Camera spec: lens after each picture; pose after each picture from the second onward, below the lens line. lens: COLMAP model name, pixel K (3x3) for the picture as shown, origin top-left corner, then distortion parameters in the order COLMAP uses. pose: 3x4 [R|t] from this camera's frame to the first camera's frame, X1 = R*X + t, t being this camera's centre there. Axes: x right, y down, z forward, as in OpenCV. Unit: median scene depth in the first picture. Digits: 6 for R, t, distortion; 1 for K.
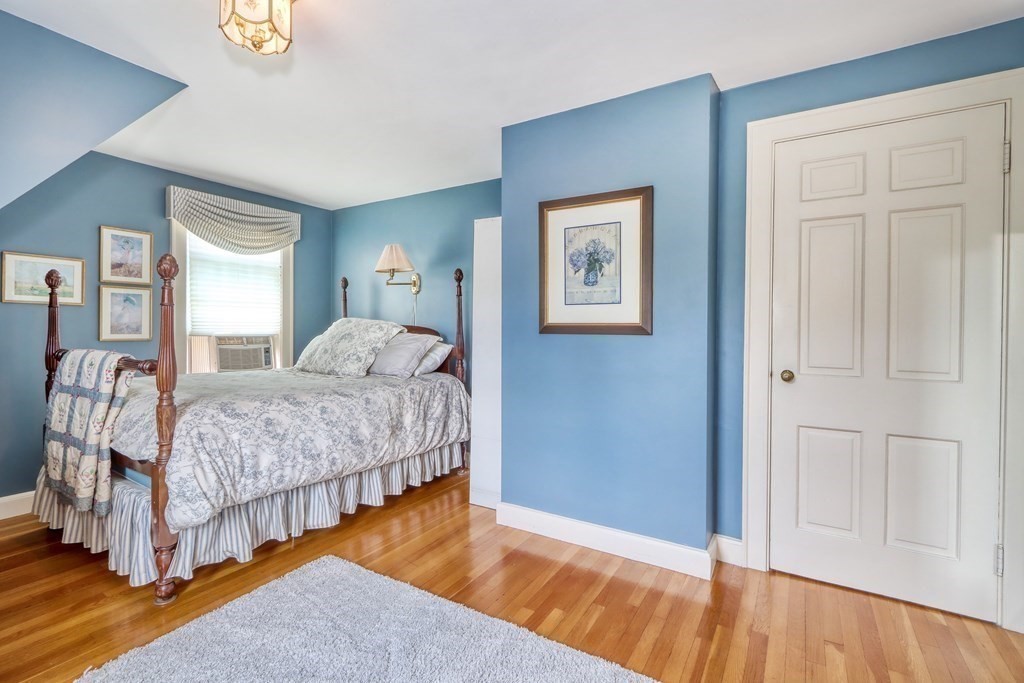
lens RADIAL K [[477.3, 0, 502.4], [0, 477.3, 336.1], [0, 0, 1]] dist [0.005949, -0.000388]
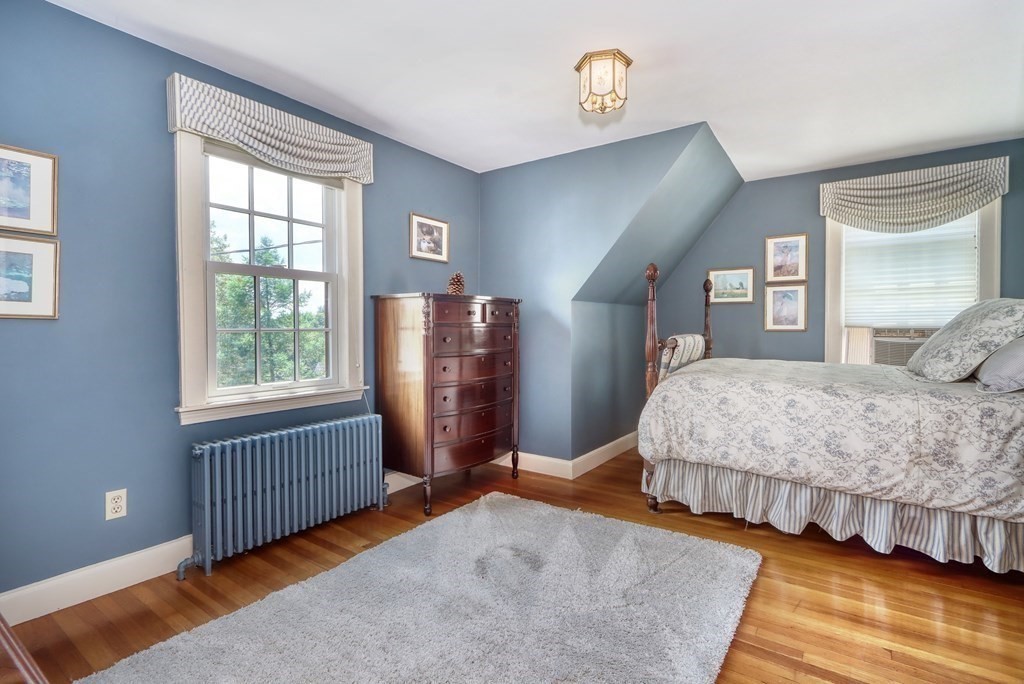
lens RADIAL K [[477.3, 0, 505.1], [0, 477.3, 337.2], [0, 0, 1]] dist [0.005949, -0.000388]
pose [[-0.049601, 0.016231, -0.998637, 0.446664], [-0.015037, 0.999742, 0.016996, 0.016637], [0.998656, 0.015860, -0.049344, 0.396480]]
